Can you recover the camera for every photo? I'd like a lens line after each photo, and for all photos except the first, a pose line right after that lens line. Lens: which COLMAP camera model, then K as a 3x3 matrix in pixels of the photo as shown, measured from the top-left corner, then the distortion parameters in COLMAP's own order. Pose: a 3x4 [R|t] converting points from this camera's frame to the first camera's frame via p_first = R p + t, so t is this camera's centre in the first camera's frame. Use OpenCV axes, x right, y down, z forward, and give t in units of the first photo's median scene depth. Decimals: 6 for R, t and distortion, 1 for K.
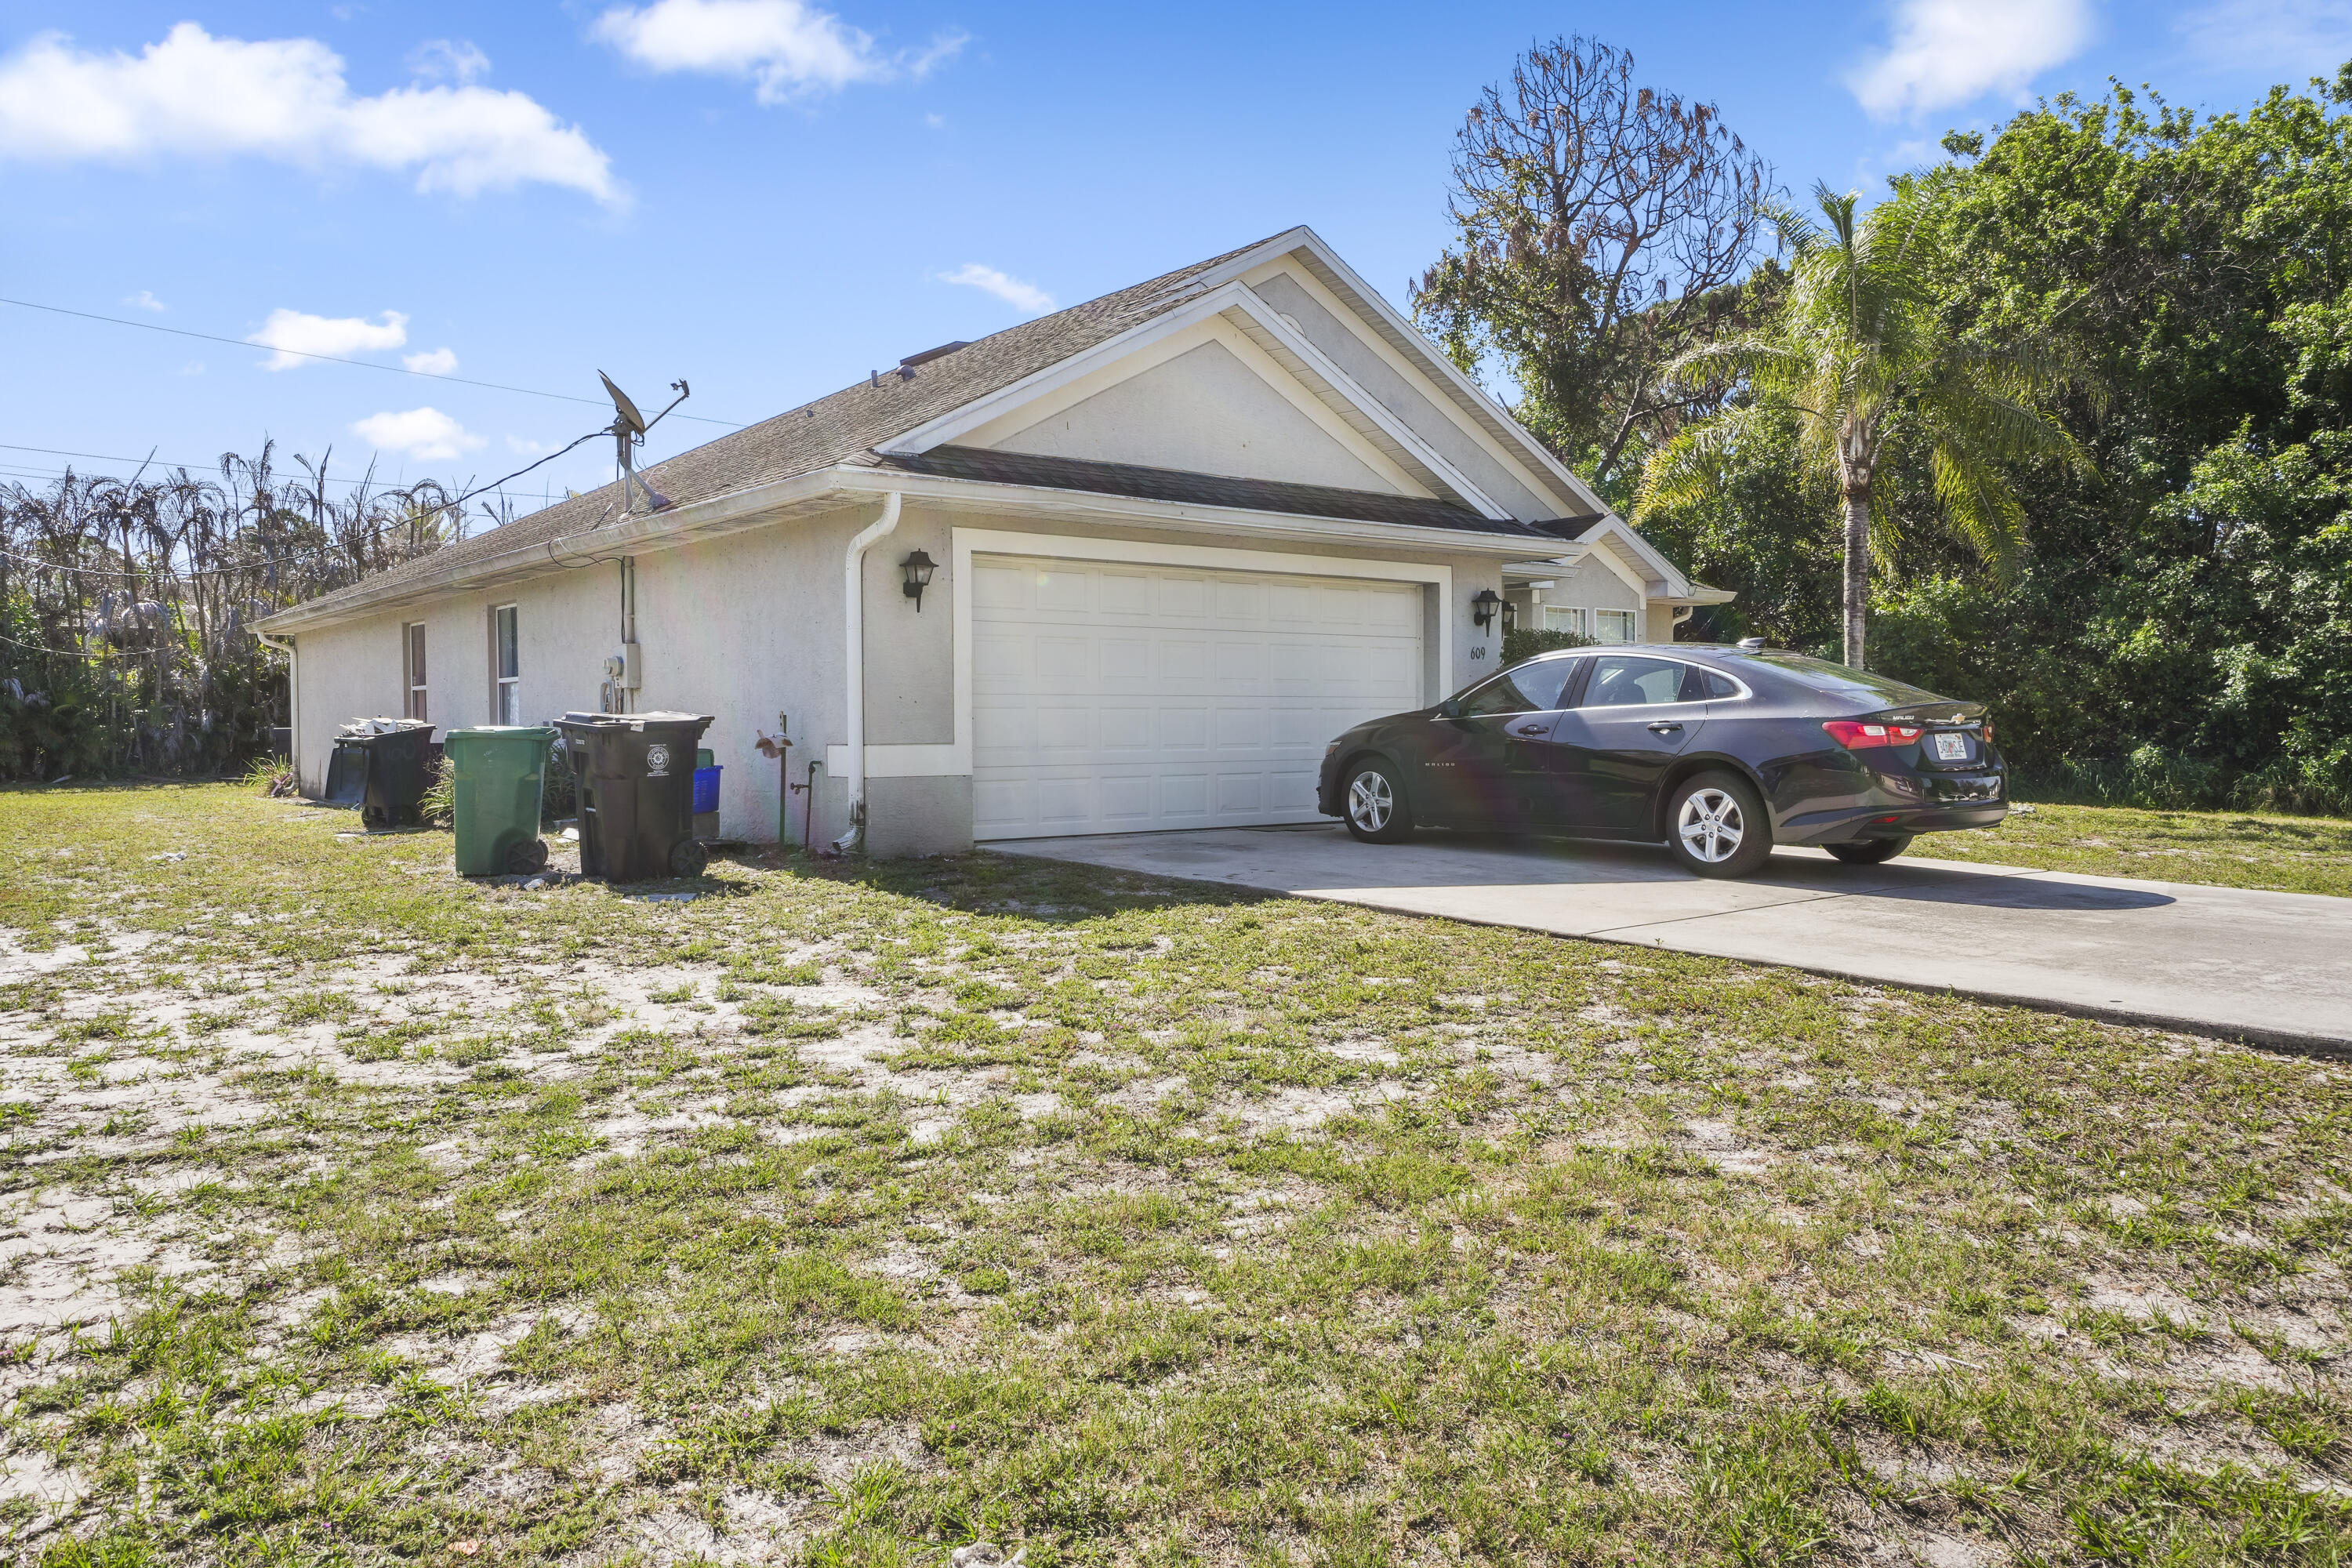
lens RADIAL K [[1617.2, 0, 1188.2], [0, 1617.2, 776.8], [0, 0, 1]] dist [0.062624, -0.000652]
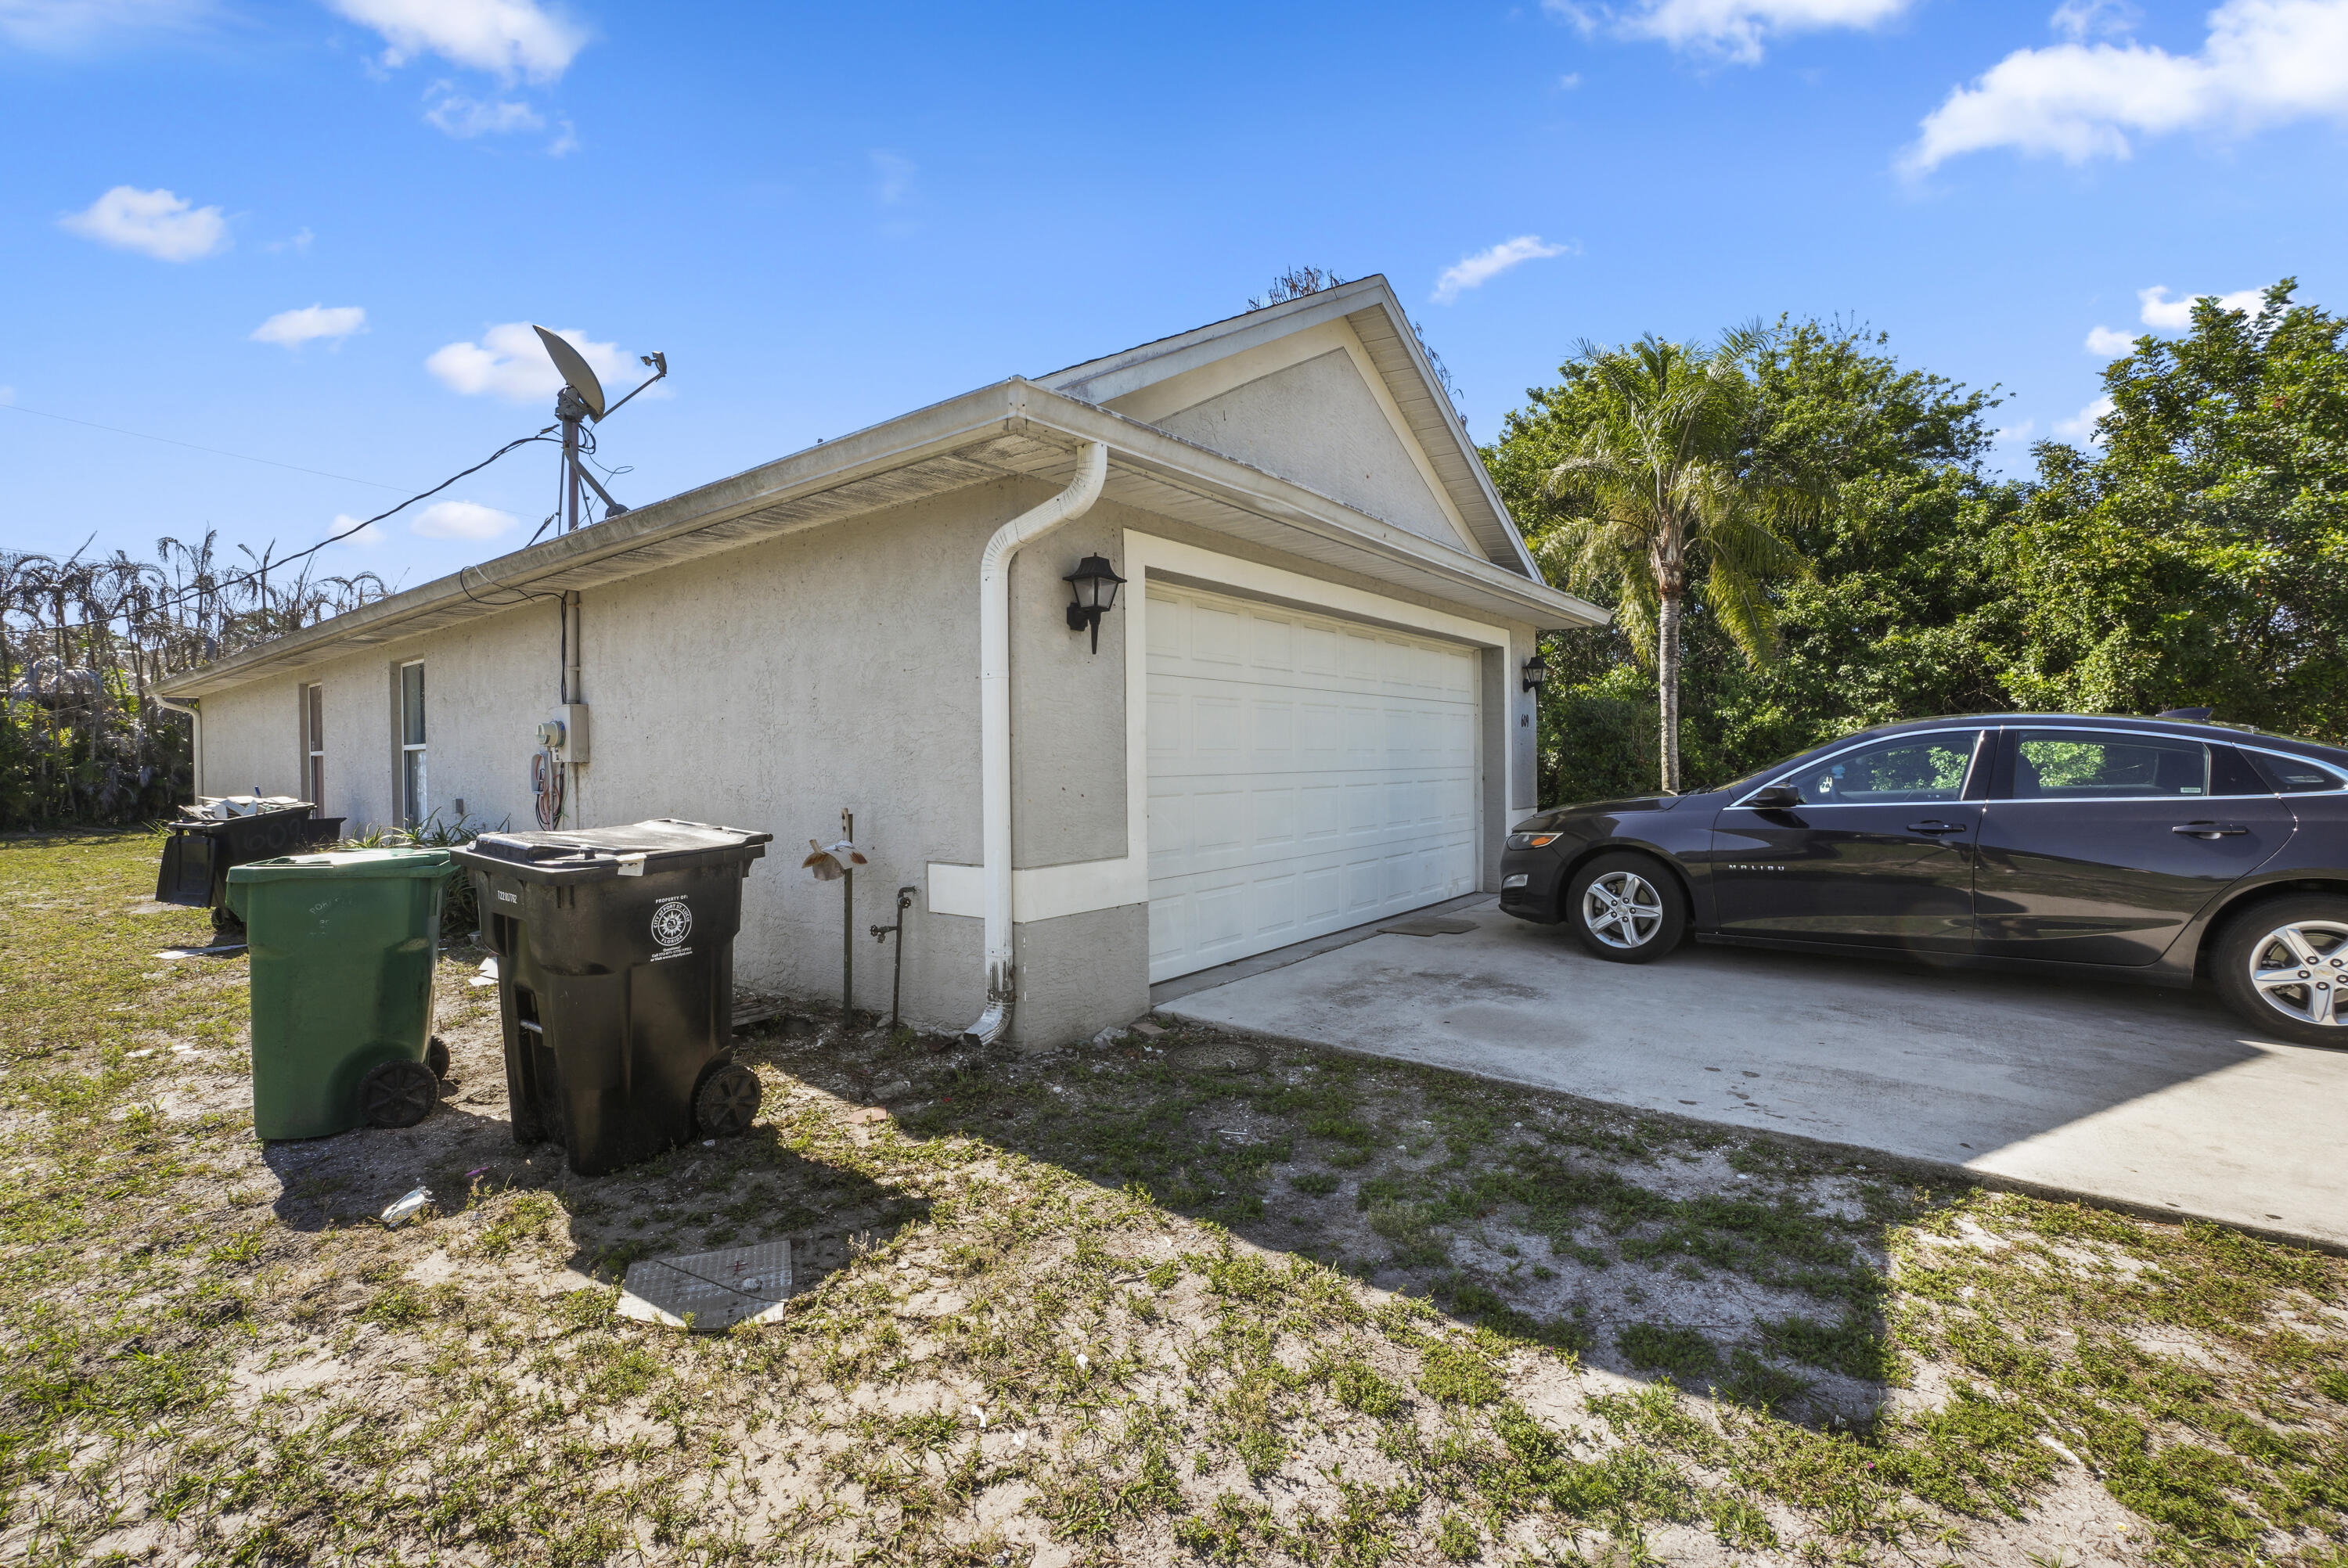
lens RADIAL K [[1036.8, 0, 1170.1], [0, 1036.8, 775.0], [0, 0, 1]] dist [-0.022333, 0.001496]
pose [[0.975569, -0.006649, 0.219591, -0.176384], [0.011067, 0.999760, -0.018898, -0.036358], [-0.219413, 0.020866, 0.975409, 0.469621]]
